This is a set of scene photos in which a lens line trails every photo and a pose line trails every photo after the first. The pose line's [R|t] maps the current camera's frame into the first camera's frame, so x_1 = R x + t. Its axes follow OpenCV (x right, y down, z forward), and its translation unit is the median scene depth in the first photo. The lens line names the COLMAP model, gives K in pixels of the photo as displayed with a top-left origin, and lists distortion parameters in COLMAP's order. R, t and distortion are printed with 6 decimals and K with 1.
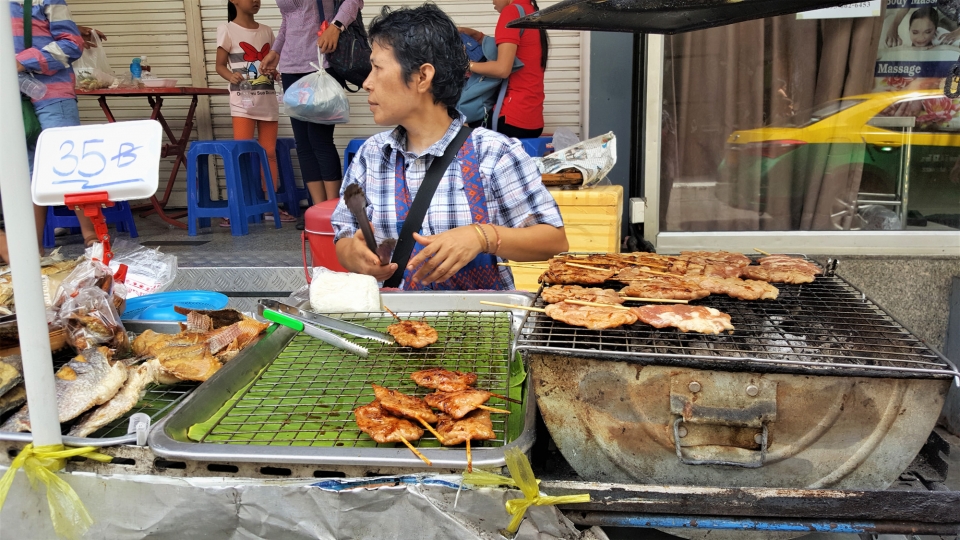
lens RADIAL K [[719.1, 0, 480.9], [0, 719.1, 268.3], [0, 0, 1]] dist [0.032170, -0.002729]
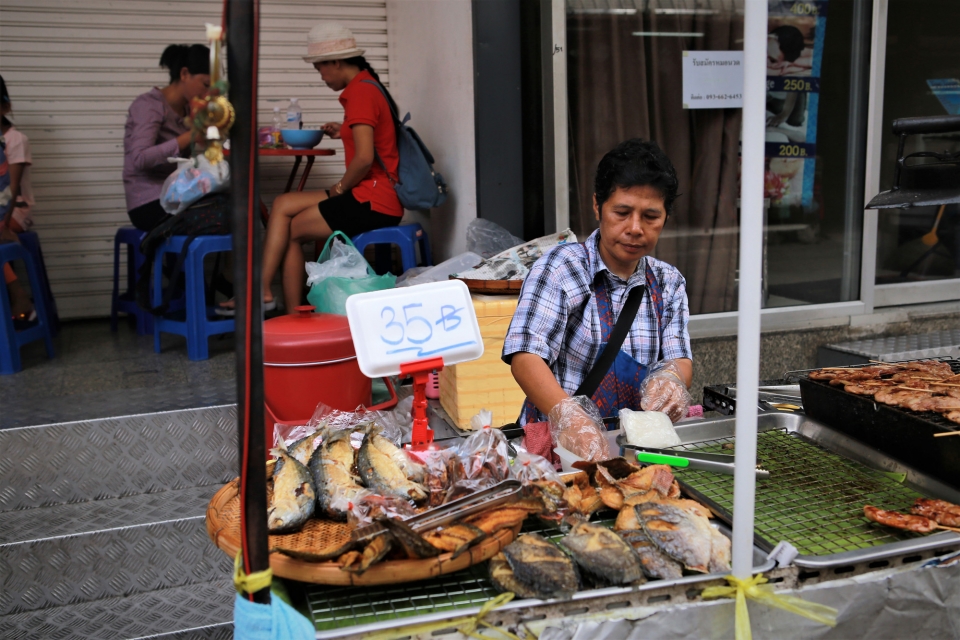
lens RADIAL K [[955.4, 0, 479.9], [0, 955.4, 318.7], [0, 0, 1]] dist [-0.018011, 0.000000]
pose [[0.910576, -0.074267, 0.406614, -0.980846], [0.089898, 0.995761, -0.019446, -0.125686], [-0.403446, 0.054261, 0.913393, -0.210341]]
